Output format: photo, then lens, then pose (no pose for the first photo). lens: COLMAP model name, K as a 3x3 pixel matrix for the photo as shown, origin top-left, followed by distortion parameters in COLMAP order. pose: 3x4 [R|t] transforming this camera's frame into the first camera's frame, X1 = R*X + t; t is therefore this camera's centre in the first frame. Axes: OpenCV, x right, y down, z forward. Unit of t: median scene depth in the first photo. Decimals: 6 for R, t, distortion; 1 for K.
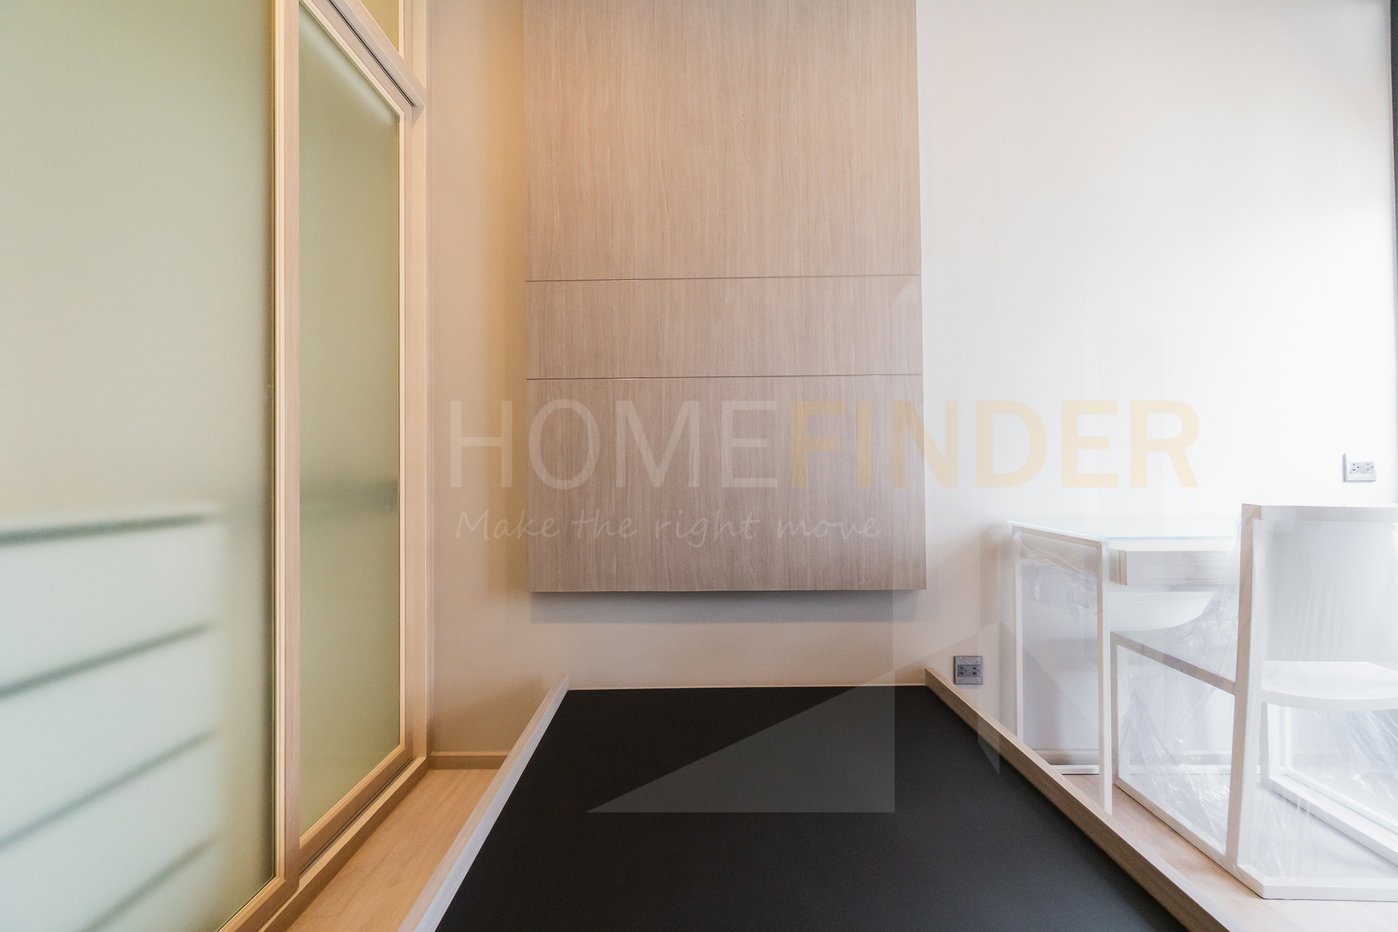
lens RADIAL K [[617.4, 0, 699.0], [0, 617.4, 466.0], [0, 0, 1]] dist [0.001124, 0.000832]
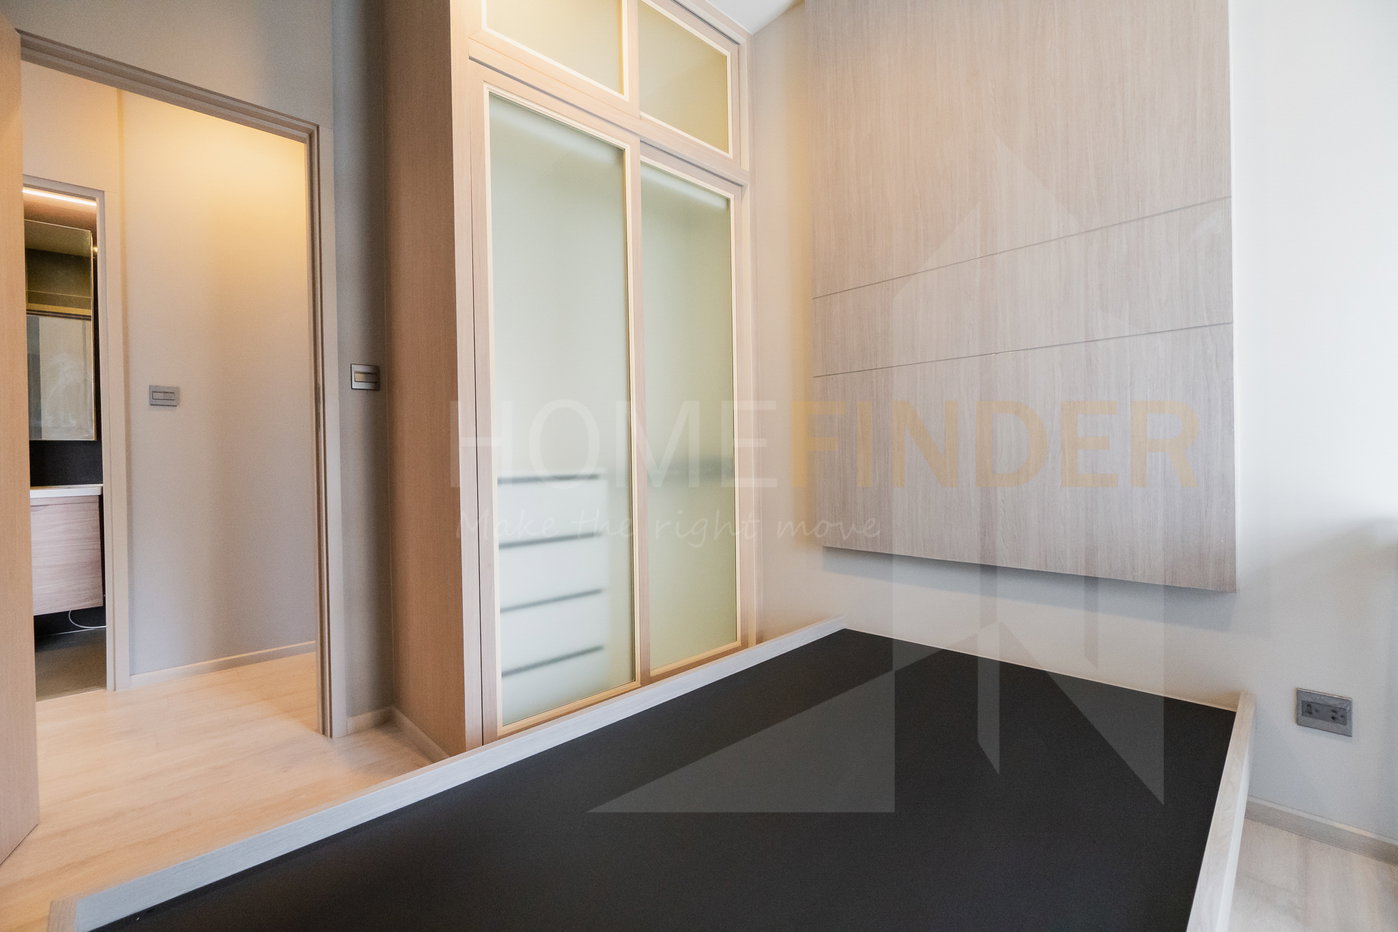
lens RADIAL K [[601.8, 0, 697.9], [0, 601.8, 452.3], [0, 0, 1]] dist [0.001187, 0.000304]
pose [[0.703746, -0.008253, -0.710404, 0.424681], [0.026436, 0.999544, 0.014576, -0.011614], [0.709959, -0.029038, 0.703644, -0.035640]]
